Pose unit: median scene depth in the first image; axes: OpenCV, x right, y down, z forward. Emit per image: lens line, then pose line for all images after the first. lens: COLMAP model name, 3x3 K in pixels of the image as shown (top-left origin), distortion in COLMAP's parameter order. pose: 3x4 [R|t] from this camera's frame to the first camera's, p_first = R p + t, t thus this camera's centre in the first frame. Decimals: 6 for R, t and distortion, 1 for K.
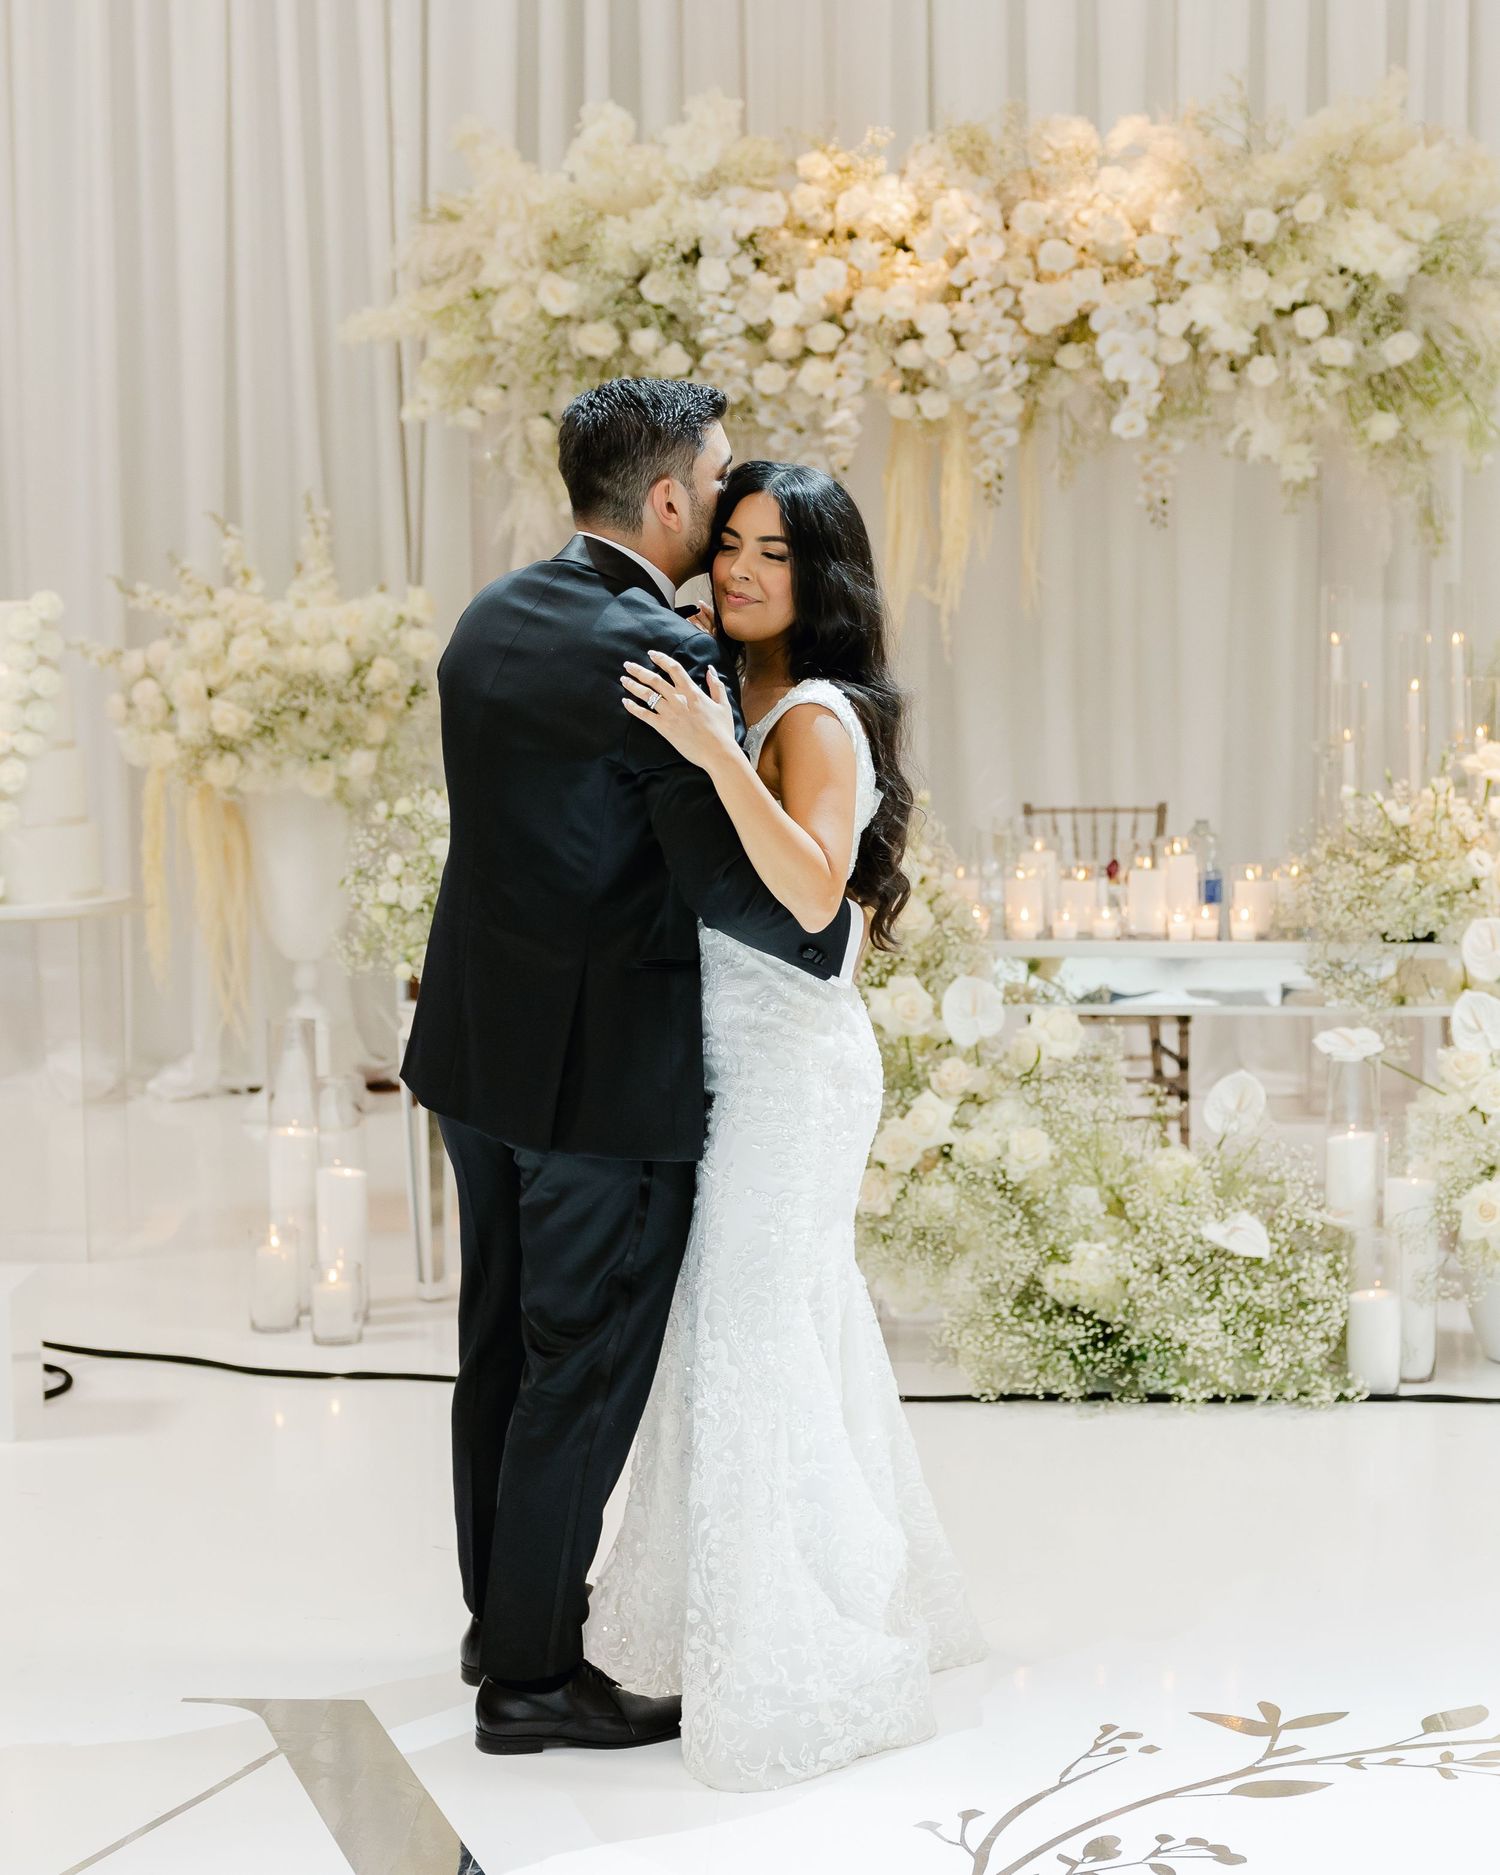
lens RADIAL K [[3338.6, 0, 884.1], [0, 3338.6, 943.8], [0, 0, 1]] dist [-0.000984, -0.040094]
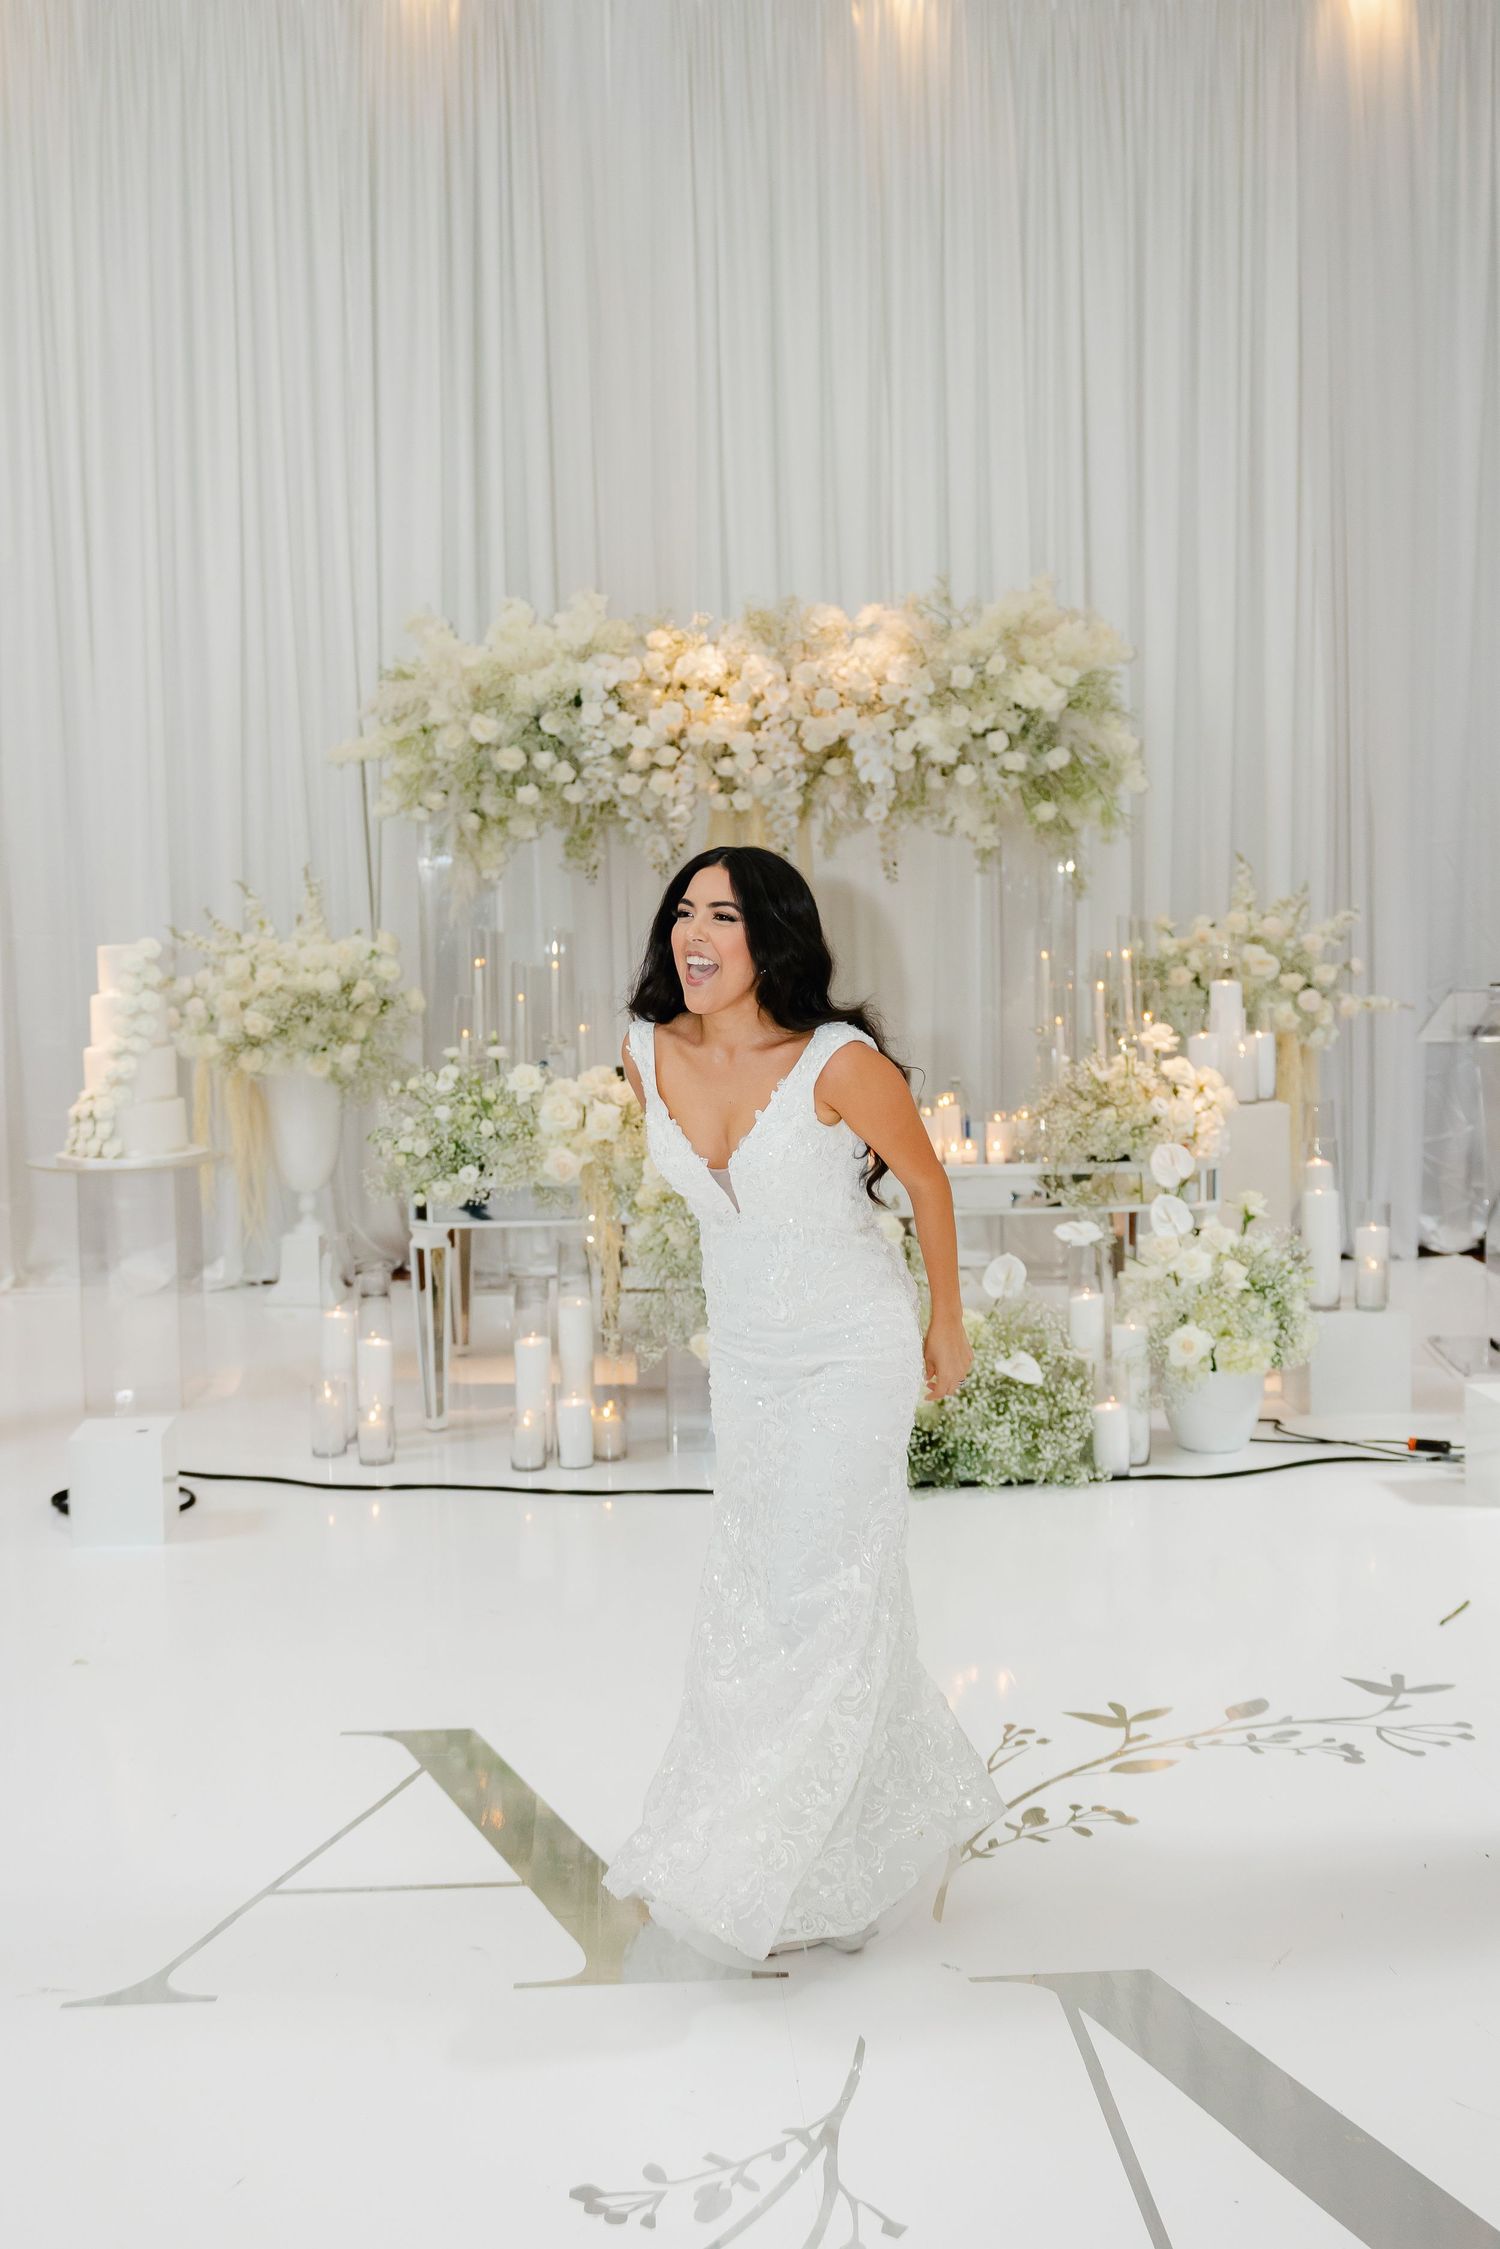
lens RADIAL K [[2238.5, 0, 759.9], [0, 2238.5, 1060.3], [0, 0, 1]] dist [0.000057, 0.006237]
pose [[0.996897, -0.021187, 0.075808, -0.054638], [0.024589, 0.998718, -0.044237, -0.004126], [-0.074774, 0.045964, 0.996141, 0.026987]]
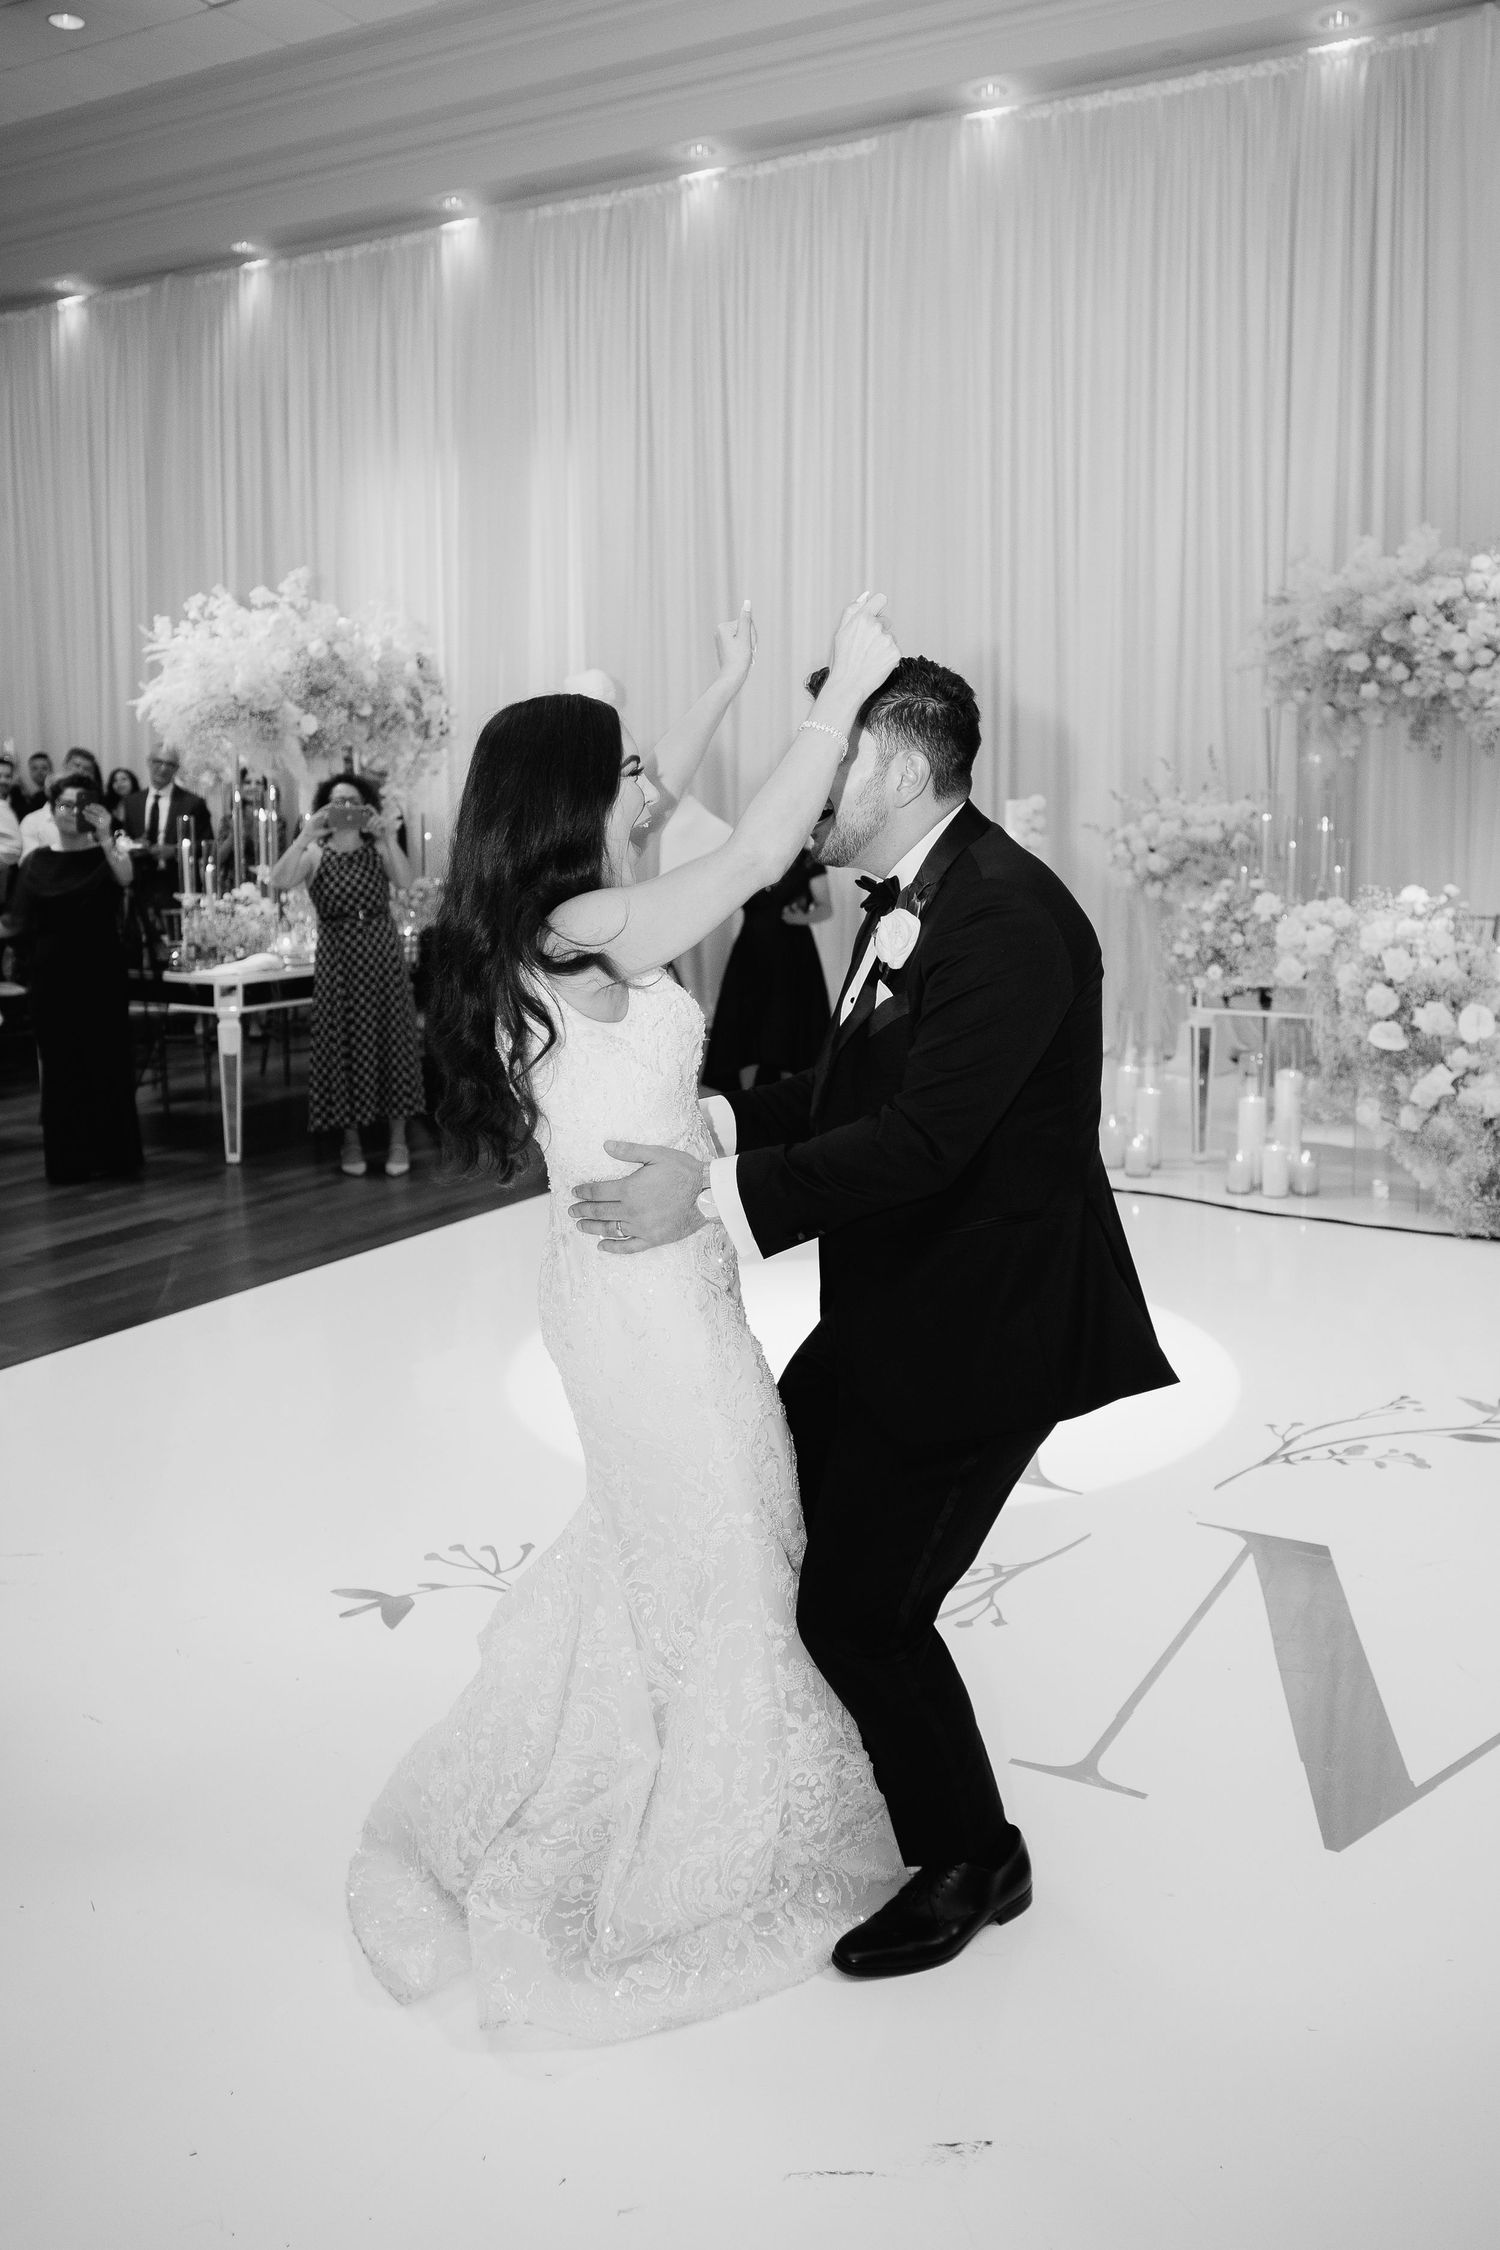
lens RADIAL K [[1794.9, 0, 832.3], [0, 1794.9, 959.7], [0, 0, 1]] dist [-0.013720, 0.004914]
pose [[0.886495, 0.037987, -0.461177, 0.122485], [-0.048817, 0.998741, -0.011572, 0.010366], [0.460156, 0.032771, 0.887233, -0.016235]]
